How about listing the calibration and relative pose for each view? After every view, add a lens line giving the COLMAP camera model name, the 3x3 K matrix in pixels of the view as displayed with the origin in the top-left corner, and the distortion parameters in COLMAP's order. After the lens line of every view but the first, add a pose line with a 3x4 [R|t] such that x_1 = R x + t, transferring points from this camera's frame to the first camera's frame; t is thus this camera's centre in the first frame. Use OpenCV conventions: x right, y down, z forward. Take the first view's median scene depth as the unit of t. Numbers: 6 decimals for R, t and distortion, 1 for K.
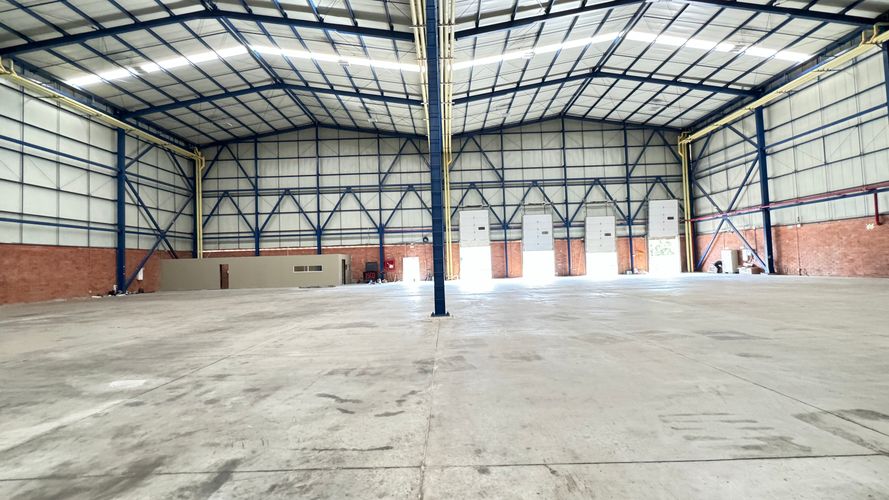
lens RADIAL K [[294.1, 0, 441.0], [0, 294.1, 252.5], [0, 0, 1]] dist [-0.000436, 0.000074]
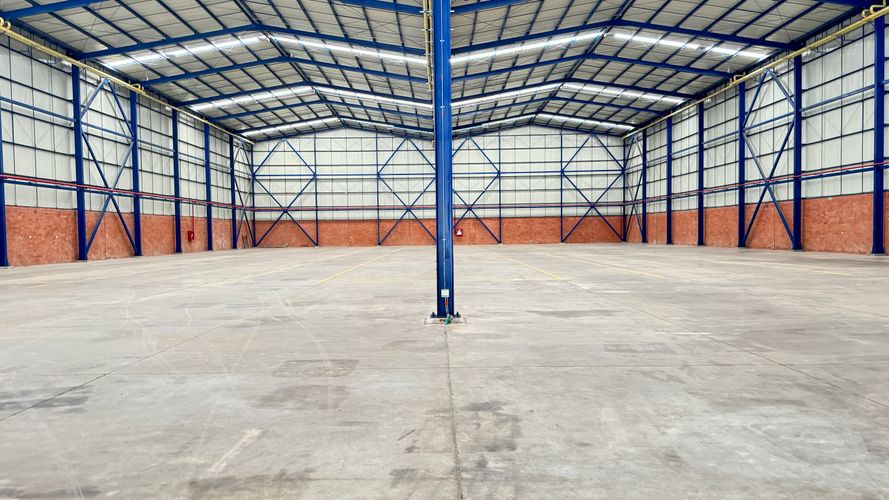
lens RADIAL K [[690.6, 0, 436.5], [0, 690.6, 268.8], [0, 0, 1]] dist [0.092000, -0.148175]
pose [[0.999799, 0.017984, 0.008911, -0.035177], [-0.018715, 0.995749, 0.090189, -0.098641], [-0.007251, -0.090338, 0.995885, -2.487844]]
